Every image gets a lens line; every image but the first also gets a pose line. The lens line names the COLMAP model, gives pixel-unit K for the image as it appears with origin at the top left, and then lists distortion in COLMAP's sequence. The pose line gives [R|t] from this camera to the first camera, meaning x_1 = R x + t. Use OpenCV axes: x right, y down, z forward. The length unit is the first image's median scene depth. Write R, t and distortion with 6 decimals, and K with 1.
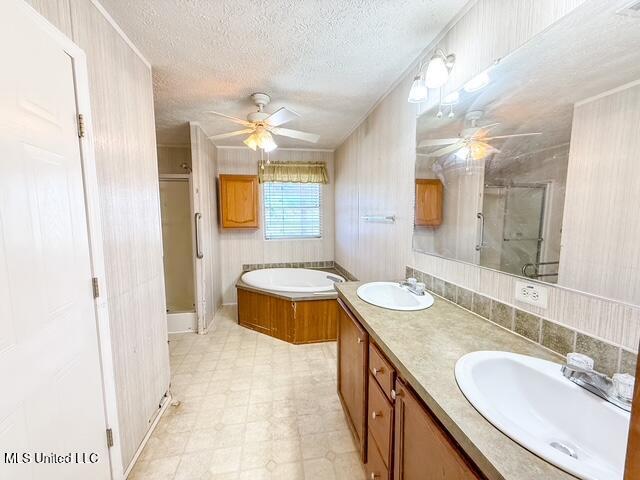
lens RADIAL K [[256.6, 0, 319.7], [0, 256.6, 239.4], [0, 0, 1]] dist [-0.002387, -0.000034]
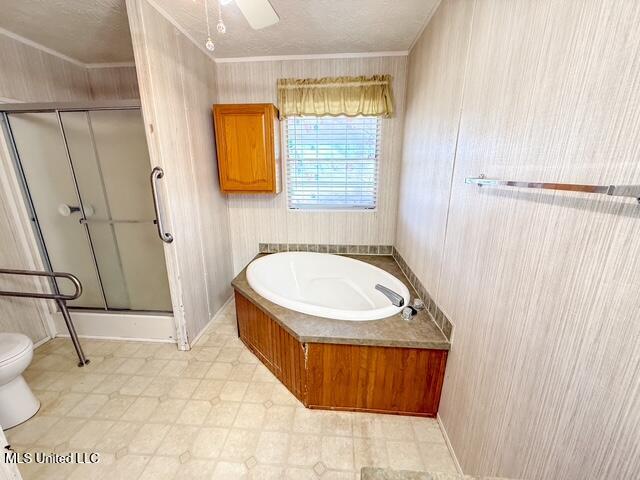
lens RADIAL K [[256.6, 0, 318.3], [0, 256.6, 241.2], [0, 0, 1]] dist [-0.002387, -0.000034]
pose [[0.969516, 0.069670, -0.234913, 0.025638], [-0.028115, 0.984024, 0.175805, -0.037921], [0.243408, -0.163841, 0.955986, 0.369667]]
